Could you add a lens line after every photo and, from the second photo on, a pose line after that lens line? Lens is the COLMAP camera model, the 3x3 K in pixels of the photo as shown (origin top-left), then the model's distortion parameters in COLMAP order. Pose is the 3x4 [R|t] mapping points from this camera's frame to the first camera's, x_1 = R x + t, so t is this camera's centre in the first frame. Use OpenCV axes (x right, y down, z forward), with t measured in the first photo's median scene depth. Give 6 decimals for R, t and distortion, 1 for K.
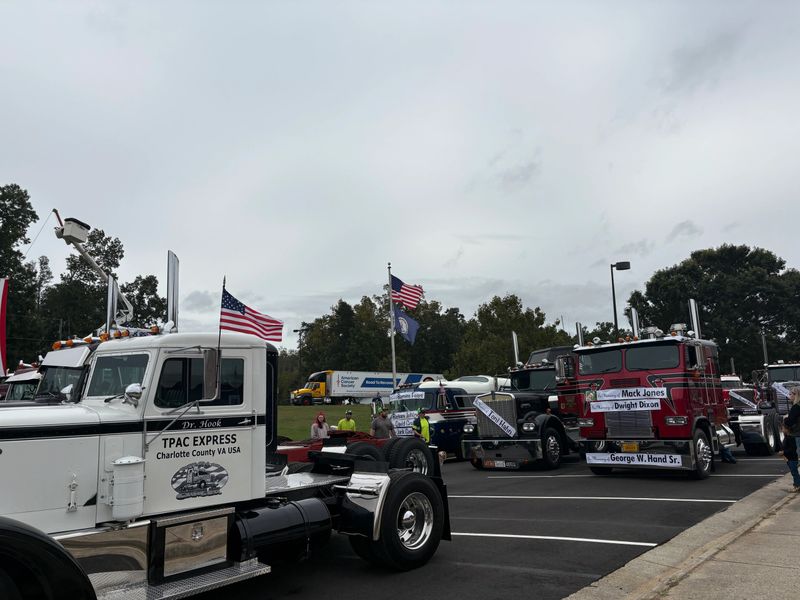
lens RADIAL K [[604.3, 0, 398.6], [0, 604.3, 326.7], [0, 0, 1]] dist [0.008504, 0.005647]
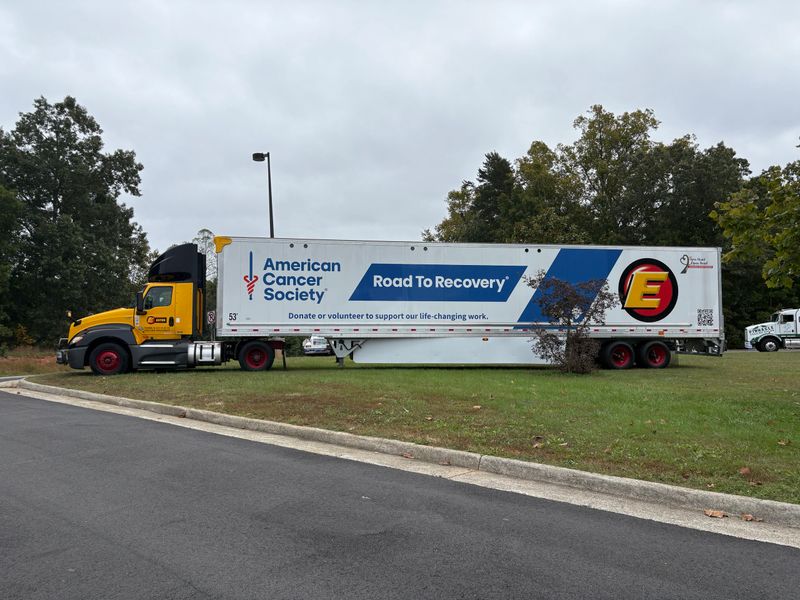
lens RADIAL K [[604.3, 0, 398.6], [0, 604.3, 326.7], [0, 0, 1]] dist [0.008504, 0.005647]
pose [[0.927524, -0.005475, -0.373725, 0.051614], [0.047918, 0.993383, 0.104373, 0.084527], [0.370680, -0.114717, 0.921649, 0.761928]]
